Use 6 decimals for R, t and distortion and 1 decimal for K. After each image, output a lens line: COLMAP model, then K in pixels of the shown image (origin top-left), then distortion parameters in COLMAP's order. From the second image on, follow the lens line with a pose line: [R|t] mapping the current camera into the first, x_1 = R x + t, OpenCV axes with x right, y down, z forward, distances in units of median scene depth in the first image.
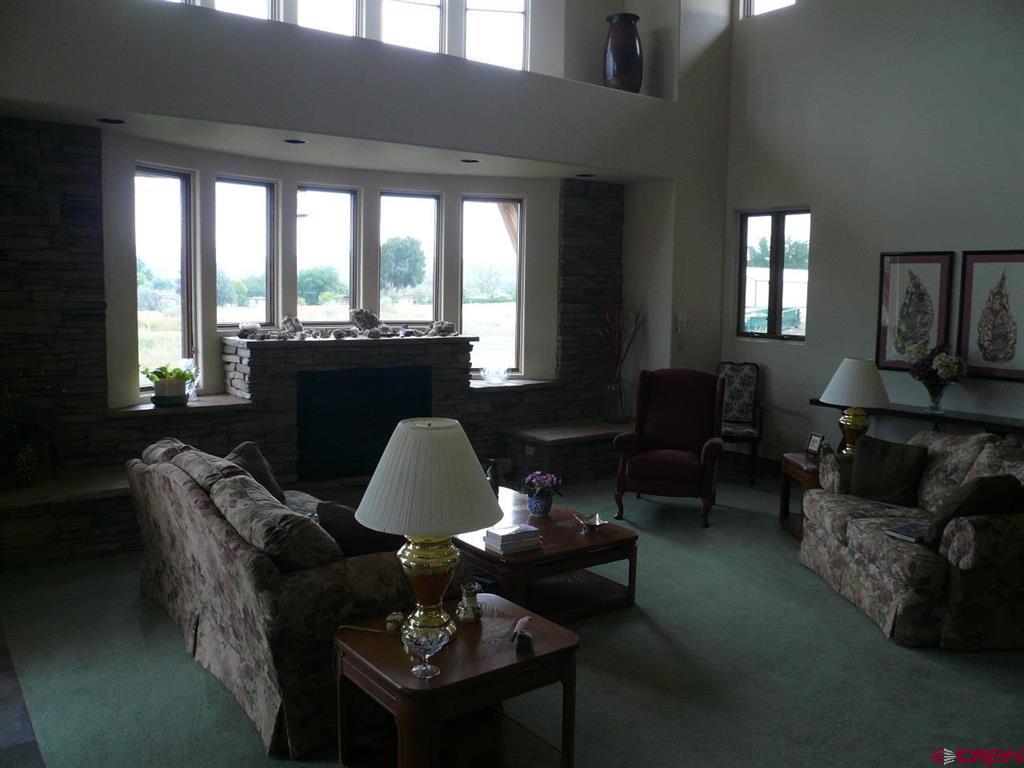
lens RADIAL K [[856.6, 0, 505.0], [0, 856.6, 381.4], [0, 0, 1]] dist [-0.042108, 0.013827]
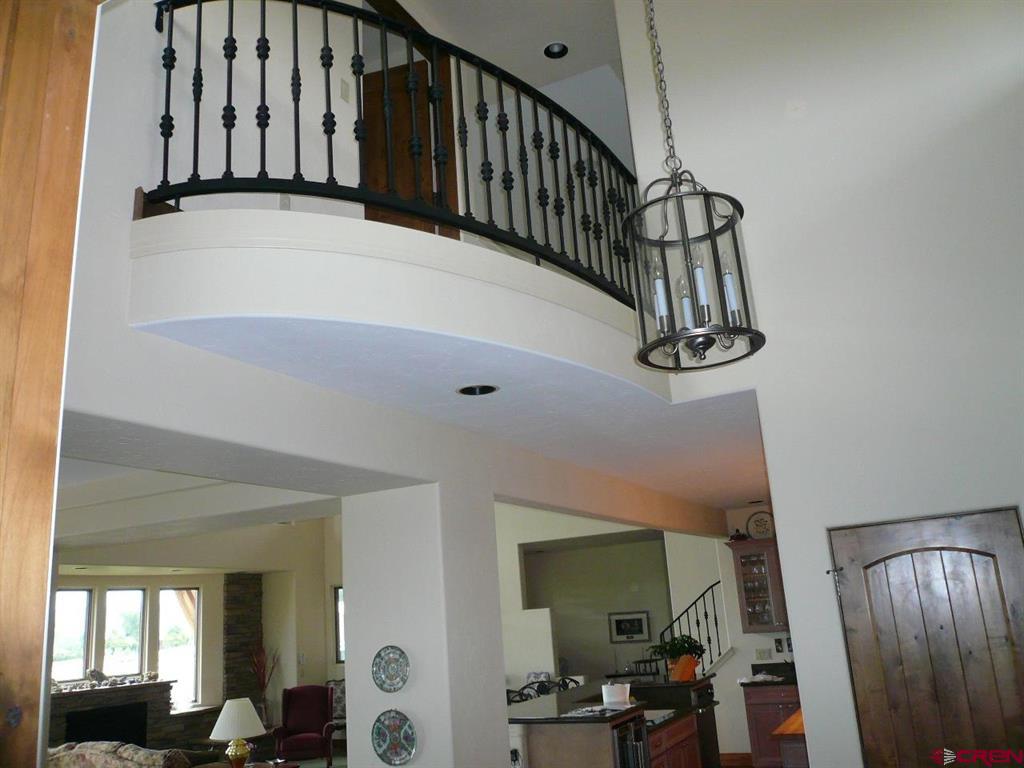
lens RADIAL K [[856.6, 0, 507.2], [0, 856.6, 379.1], [0, 0, 1]] dist [-0.042108, 0.013827]
pose [[0.890215, 0.045363, 0.453276, -0.209021], [0.130954, 0.927546, -0.350015, 0.057046], [-0.436312, 0.370947, 0.819775, -0.708552]]
